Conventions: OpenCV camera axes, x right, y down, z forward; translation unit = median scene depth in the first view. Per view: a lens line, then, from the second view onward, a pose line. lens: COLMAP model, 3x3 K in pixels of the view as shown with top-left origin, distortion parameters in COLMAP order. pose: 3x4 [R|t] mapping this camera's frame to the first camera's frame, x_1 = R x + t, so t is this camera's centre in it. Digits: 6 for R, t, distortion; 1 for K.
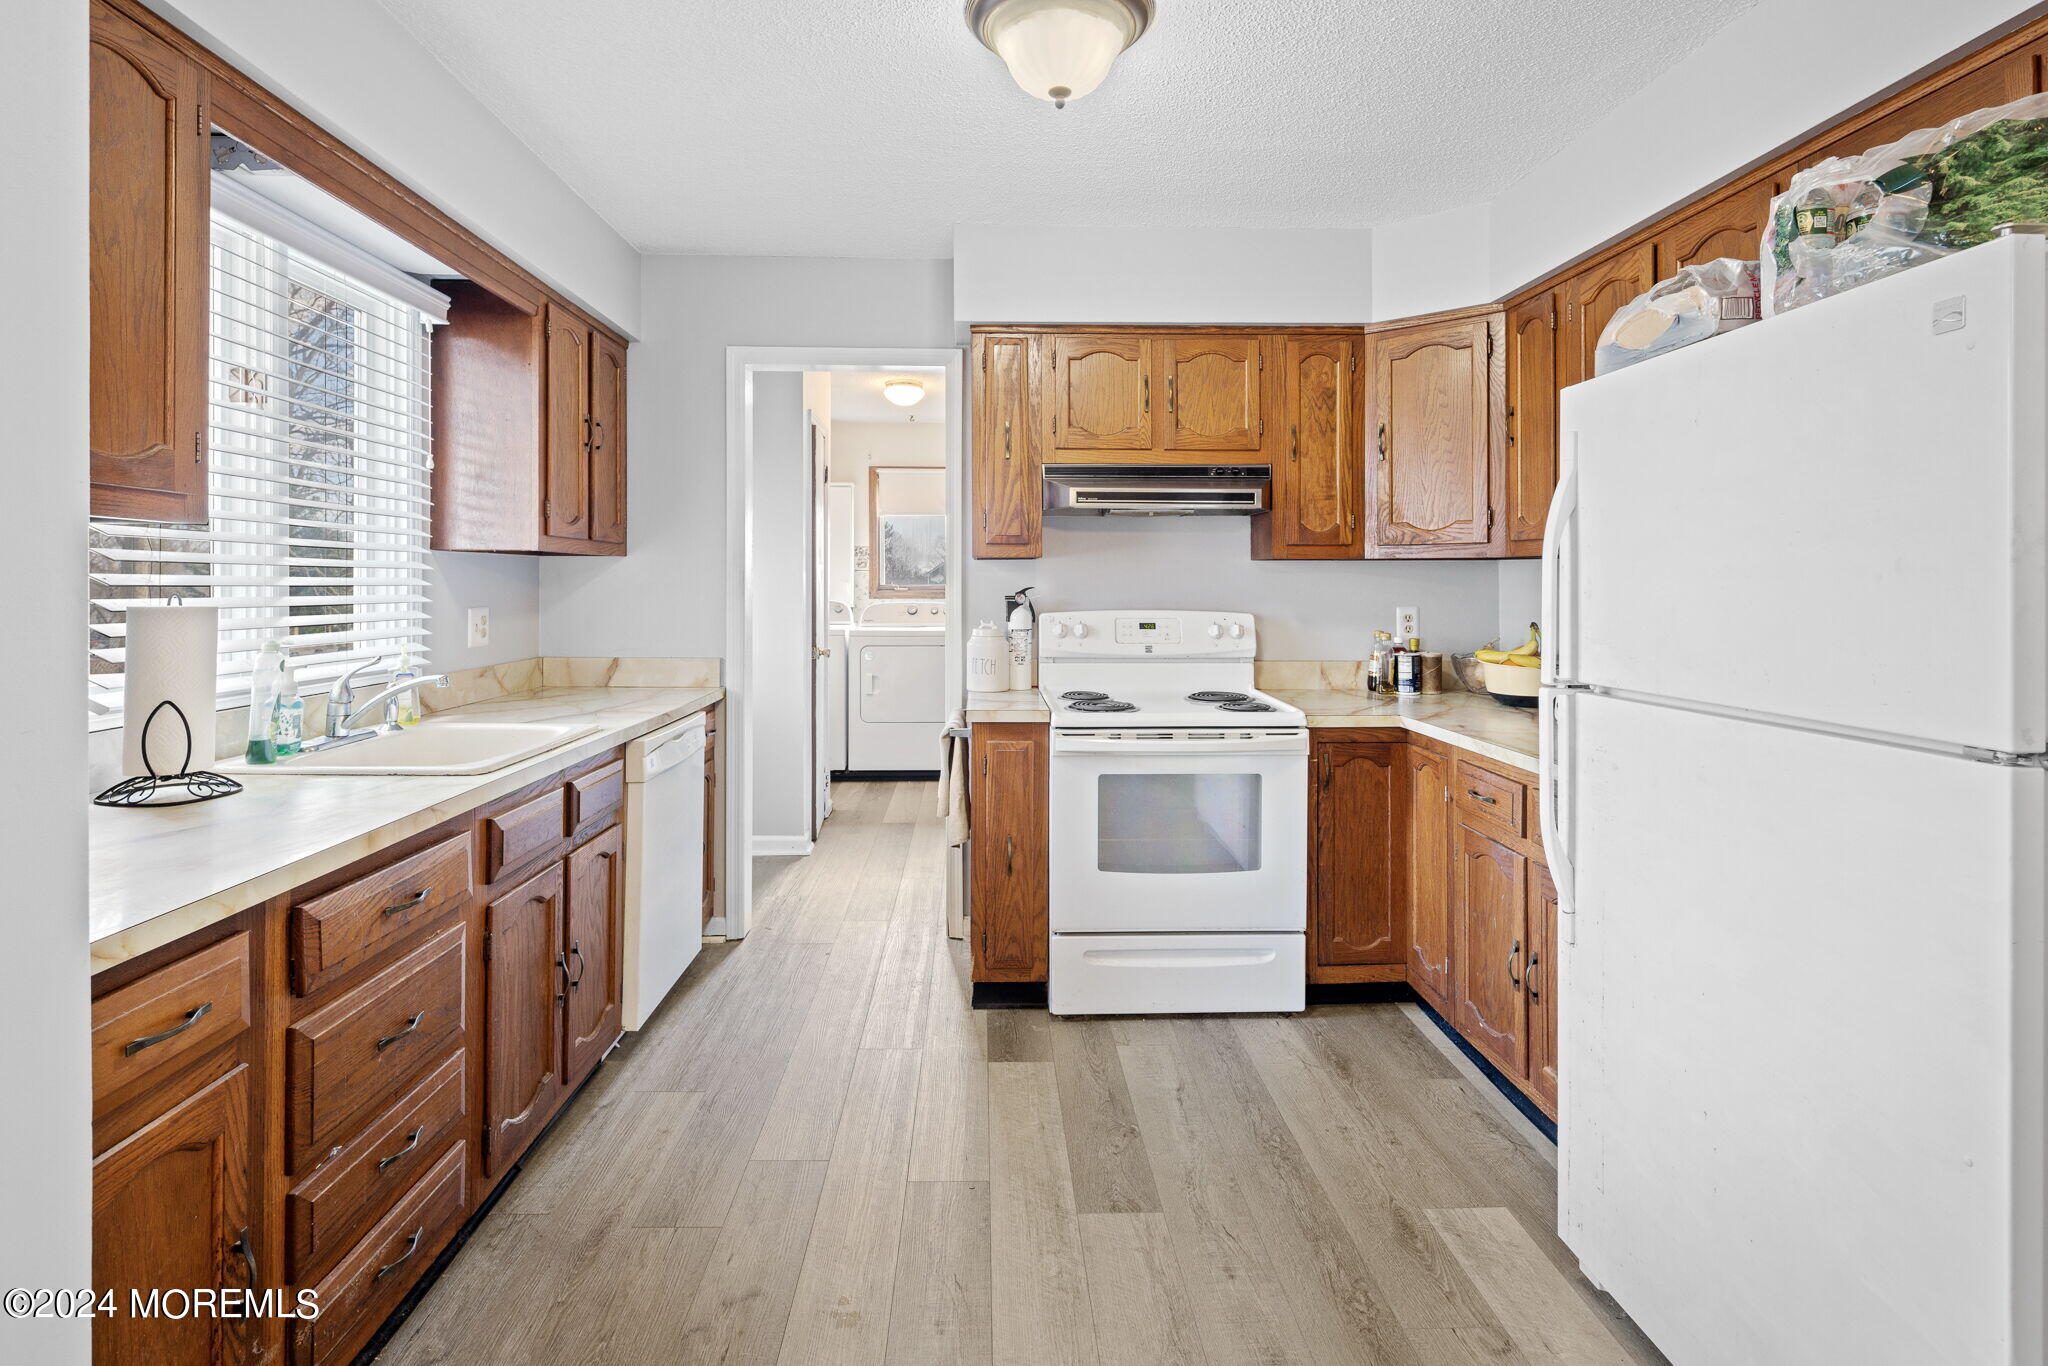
lens RADIAL K [[1002.1, 0, 1021.0], [0, 1002.1, 581.0], [0, 0, 1]] dist [0.000605, -0.000276]
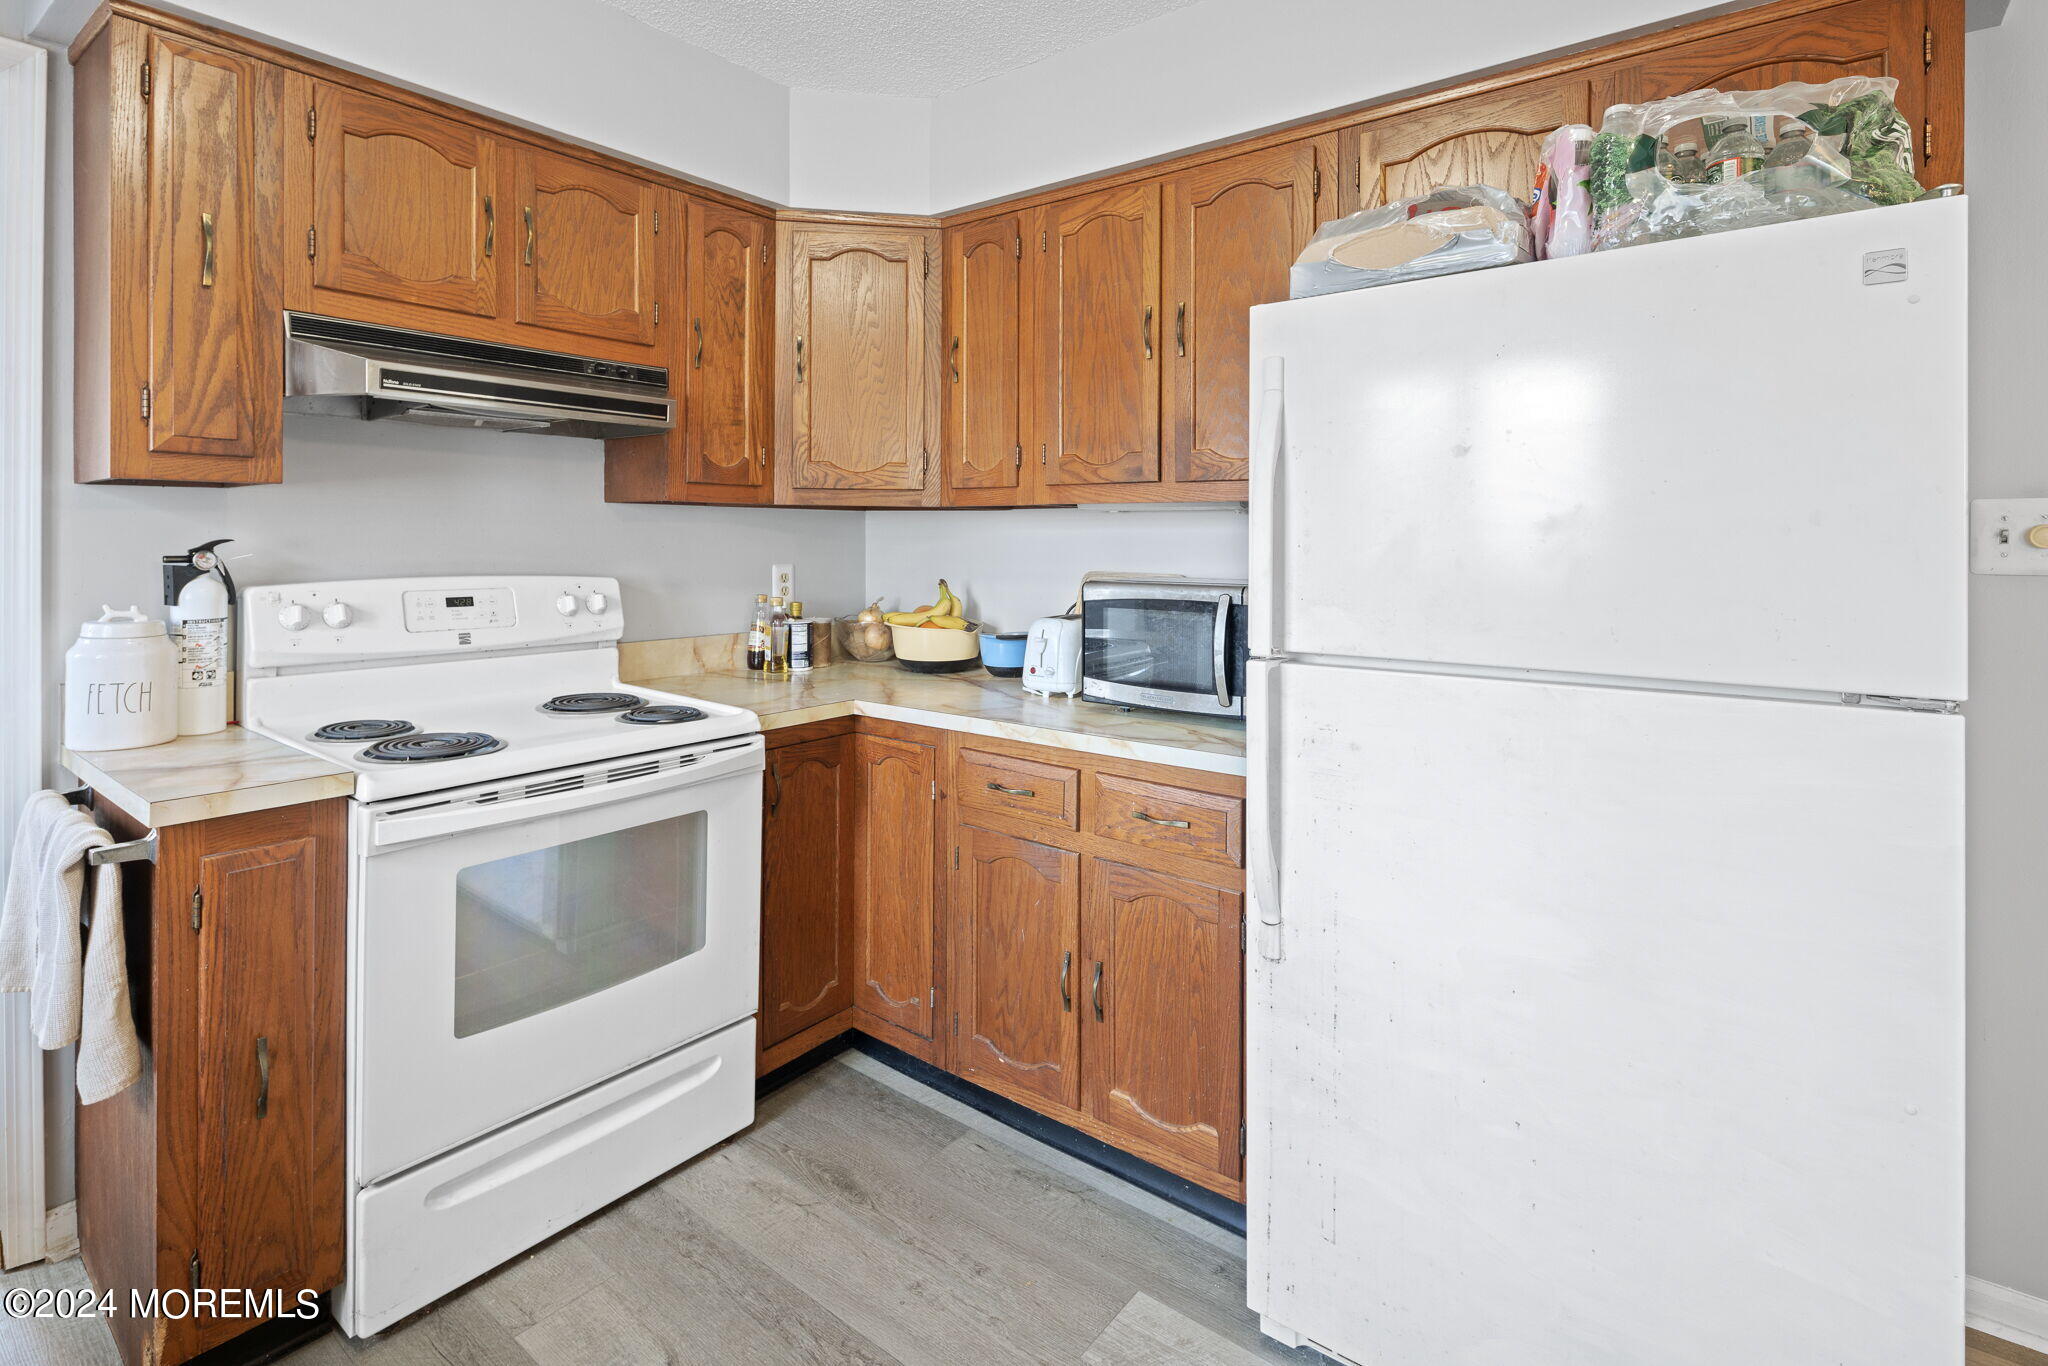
lens RADIAL K [[992.4, 0, 1024.3], [0, 992.4, 538.4], [0, 0, 1]] dist [-0.001256, -0.000120]
pose [[0.642176, 0.003155, 0.766550, -0.140609], [-0.005192, 0.999986, 0.000234, 0.003719], [-0.766539, -0.004130, 0.642184, 0.377779]]
